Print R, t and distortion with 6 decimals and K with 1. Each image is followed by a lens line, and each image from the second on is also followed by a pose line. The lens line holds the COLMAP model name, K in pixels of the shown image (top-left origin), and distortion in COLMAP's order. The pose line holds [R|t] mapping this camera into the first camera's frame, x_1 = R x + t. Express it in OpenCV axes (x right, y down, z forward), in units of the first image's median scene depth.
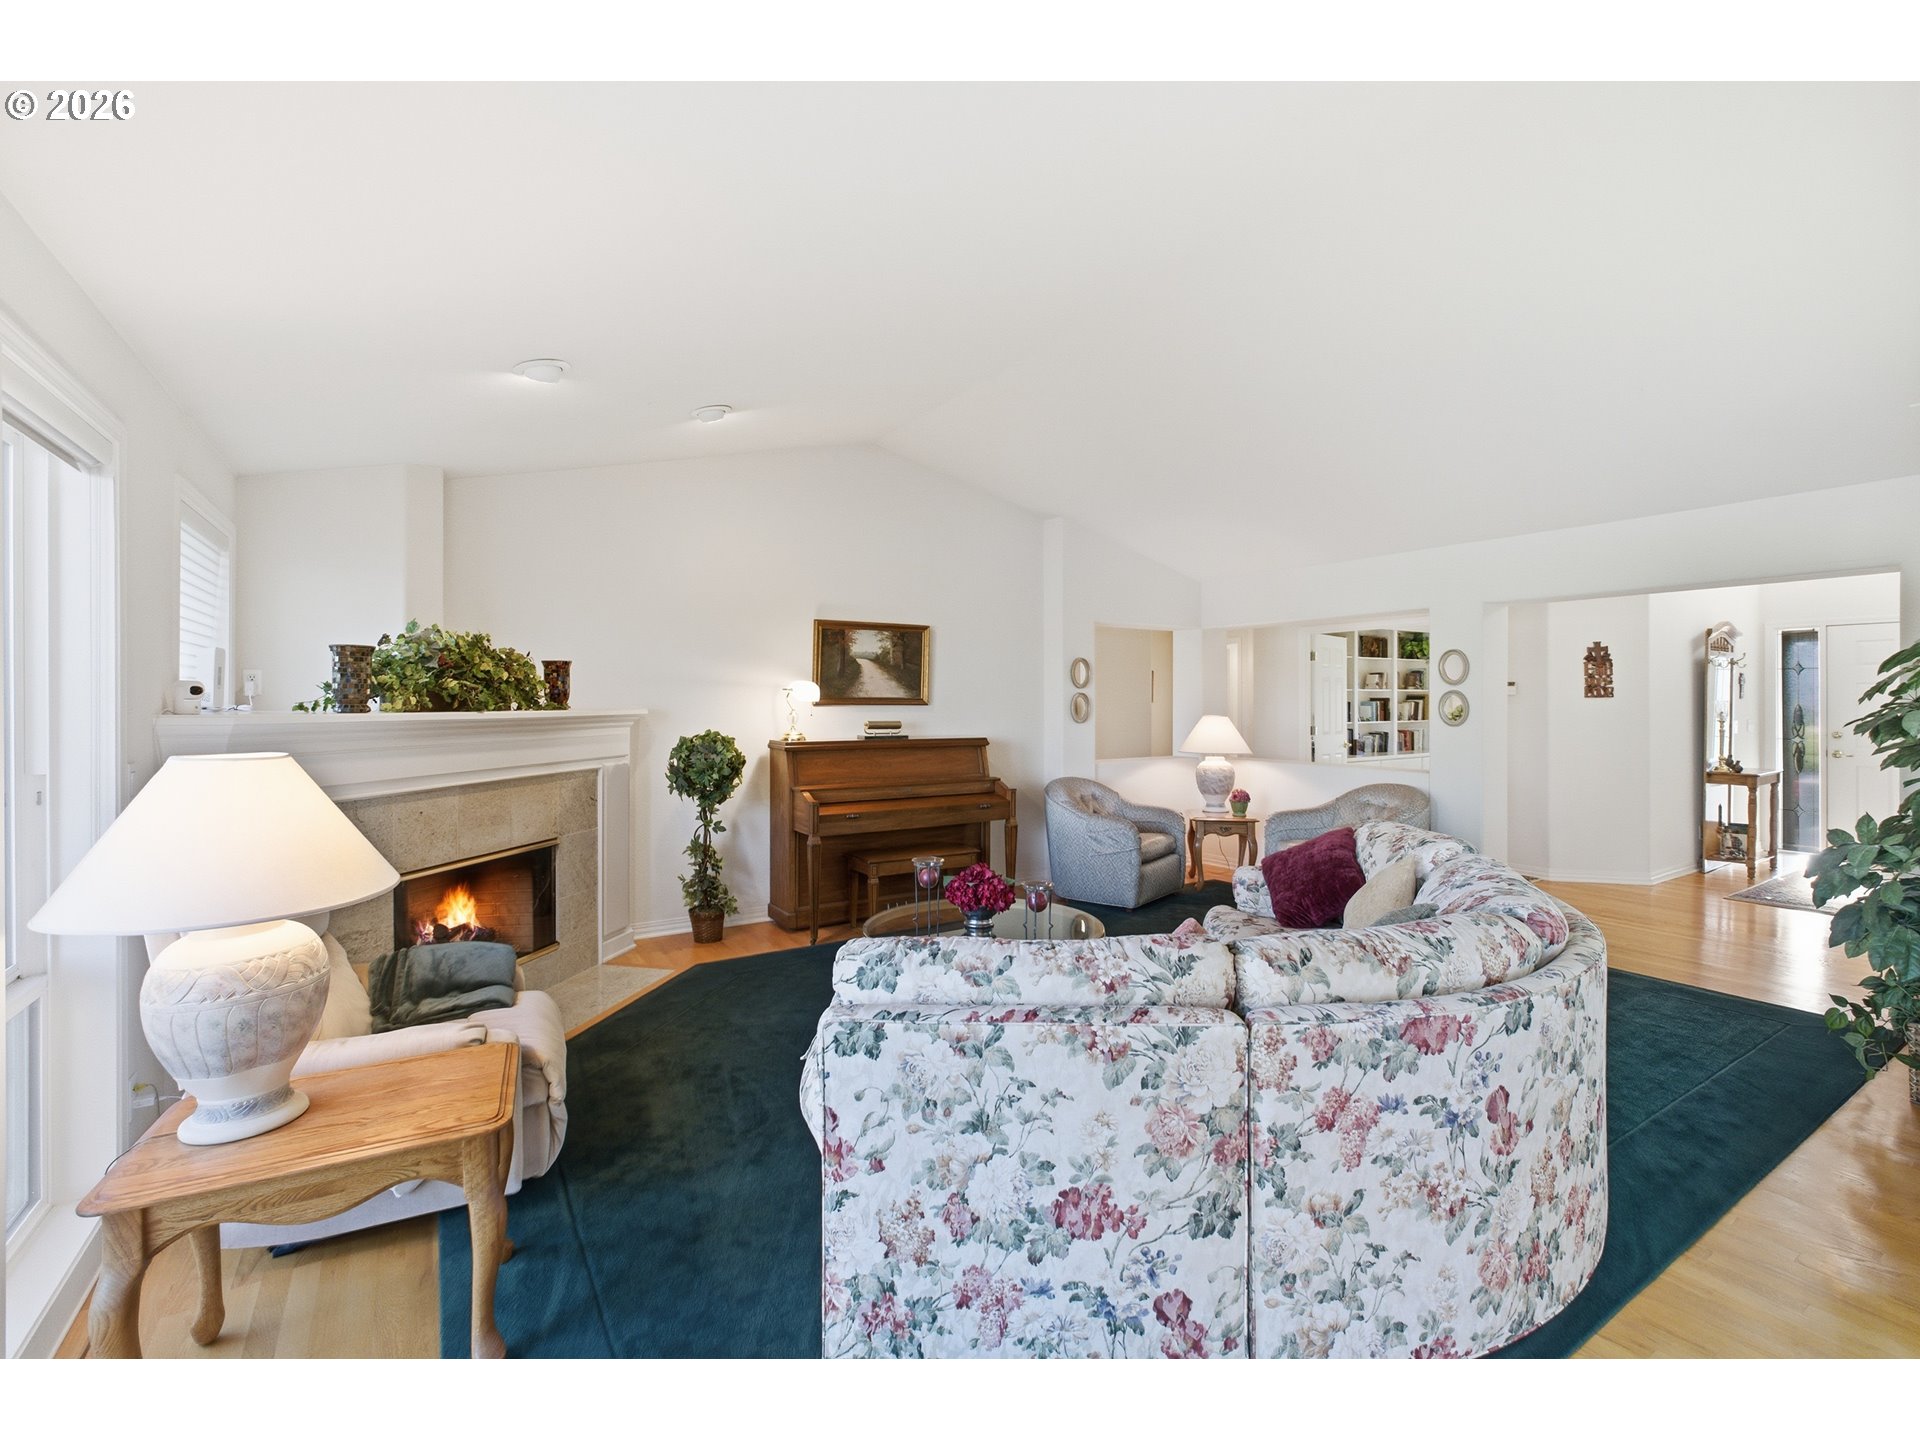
lens RADIAL K [[831.3, 0, 960.0], [0, 831.3, 720.0], [0, 0, 1]] dist [-0.000169, -0.000056]
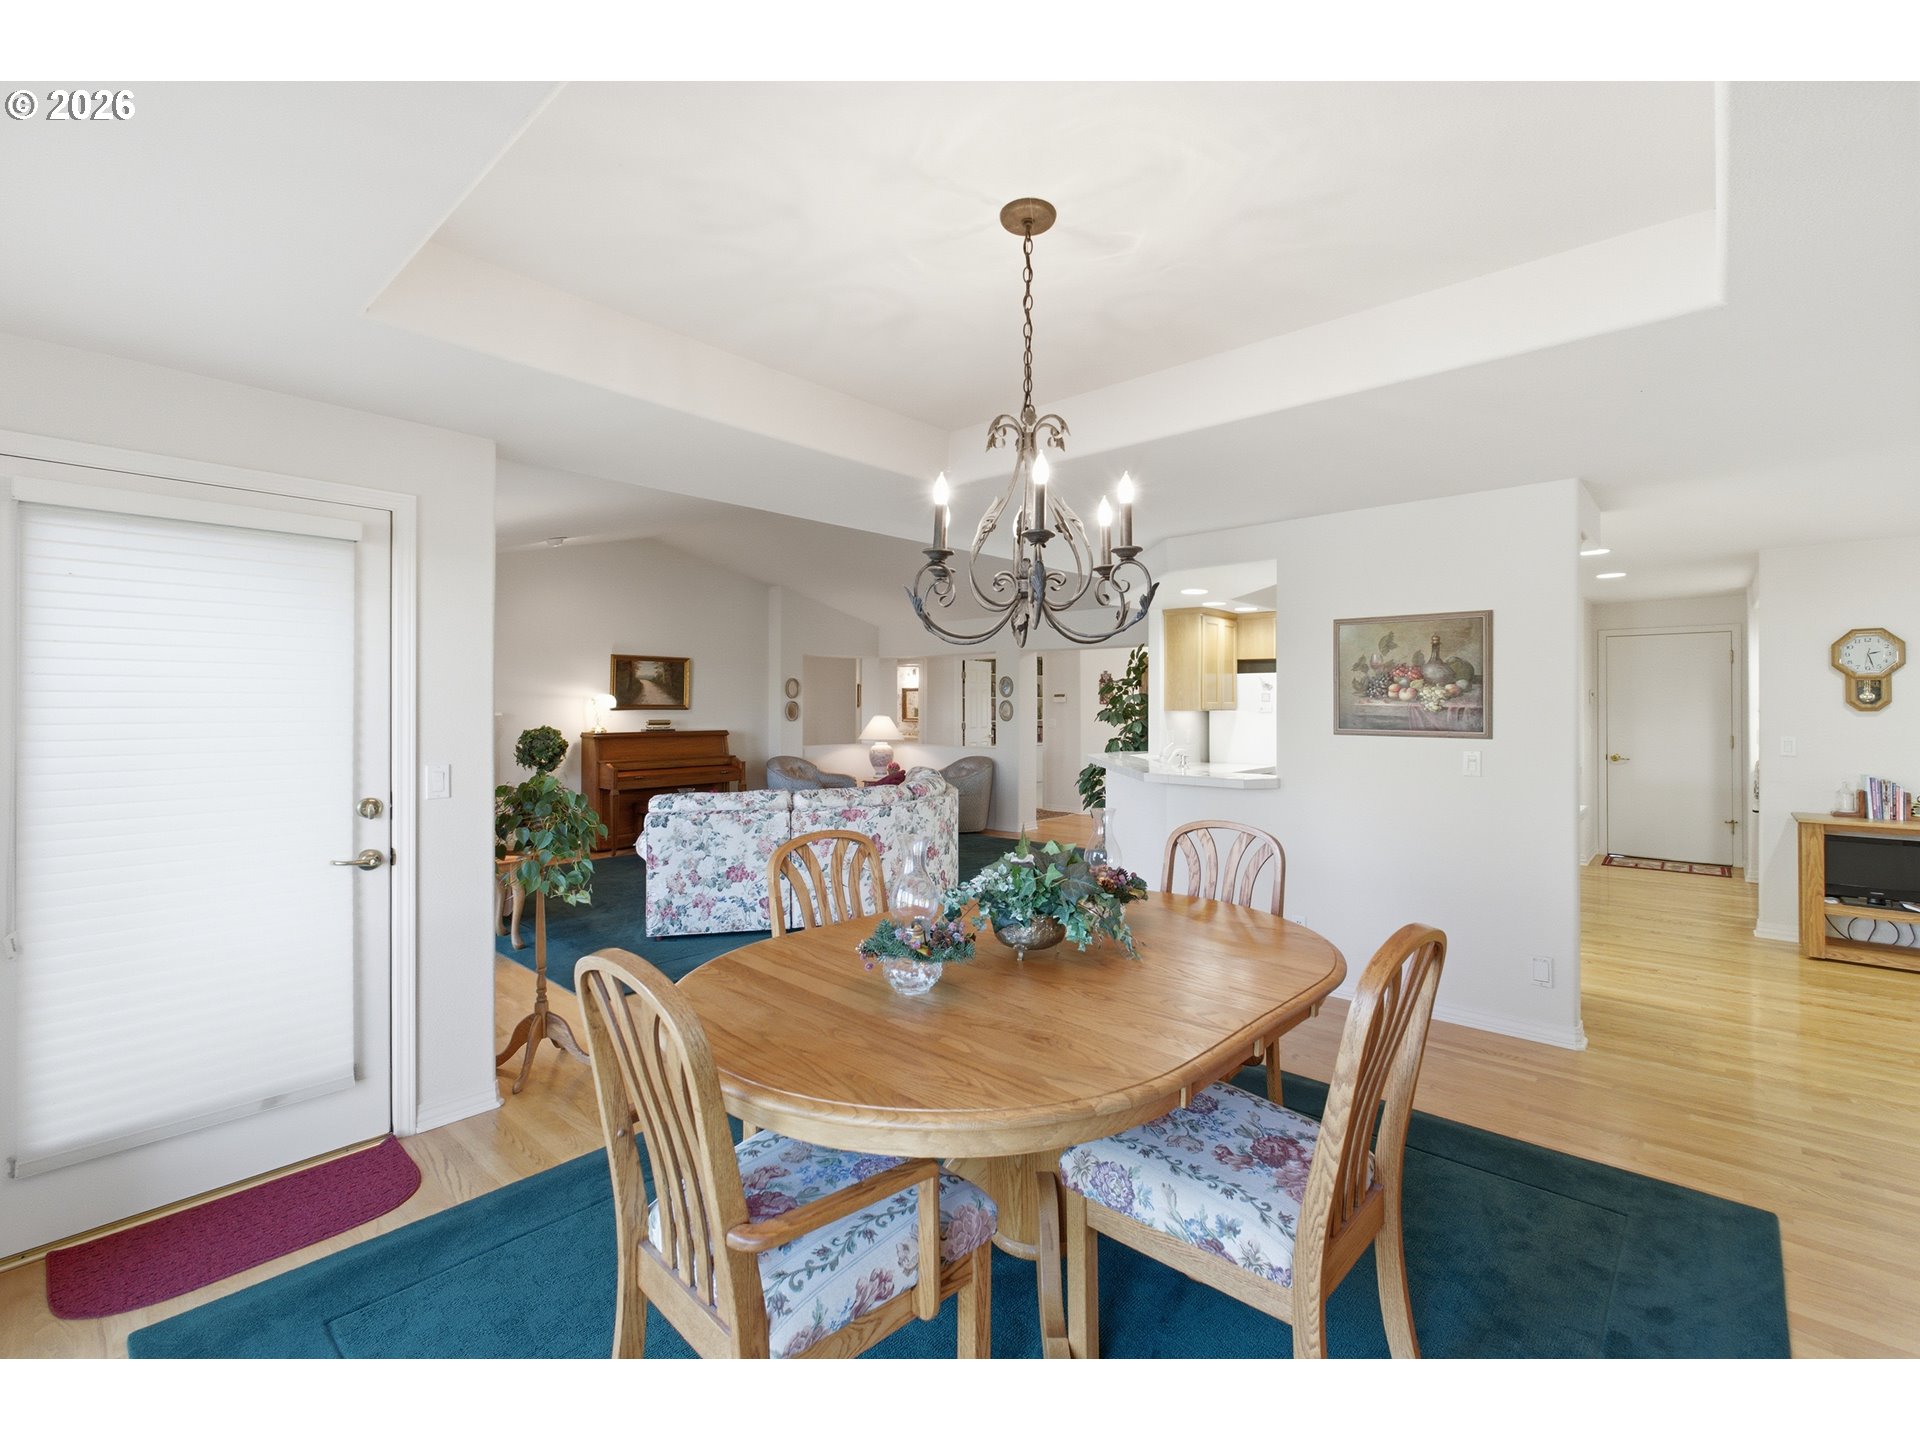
lens RADIAL K [[772.4, 0, 933.6], [0, 772.4, 711.0], [0, 0, 1]] dist [0.000007, -0.000002]
pose [[0.965602, -0.000809, 0.260023, 0.039756], [0.004630, 0.999890, -0.014083, 0.009809], [-0.259983, 0.014803, 0.965500, -0.711252]]
